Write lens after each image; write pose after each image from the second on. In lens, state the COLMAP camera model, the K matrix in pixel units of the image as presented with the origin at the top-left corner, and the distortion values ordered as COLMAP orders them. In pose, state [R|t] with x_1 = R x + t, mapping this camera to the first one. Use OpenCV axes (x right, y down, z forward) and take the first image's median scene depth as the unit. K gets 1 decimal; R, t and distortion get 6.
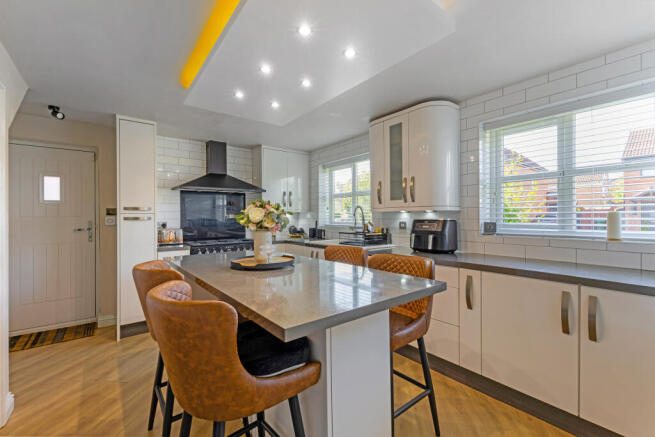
lens RADIAL K [[286.3, 0, 326.1], [0, 286.3, 219.0], [0, 0, 1]] dist [0.003115, -0.000857]
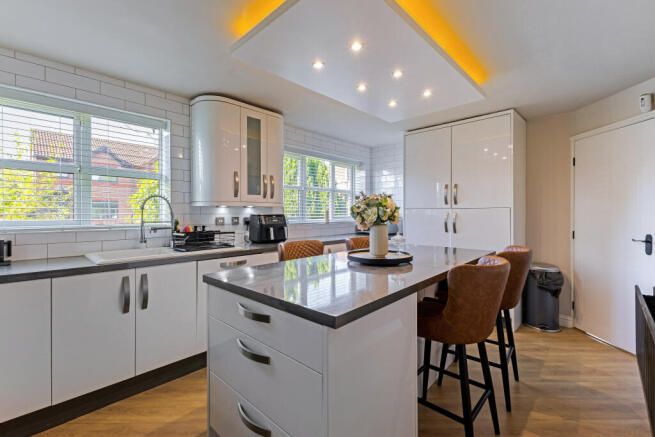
lens RADIAL K [[286.3, 0, 325.2], [0, 286.3, 212.7], [0, 0, 1]] dist [0.003115, -0.000857]
pose [[-0.149582, -0.013636, 0.988655, -0.599086], [-0.006267, 0.999898, 0.012843, -0.015641], [-0.988729, -0.004275, -0.149652, 0.704582]]
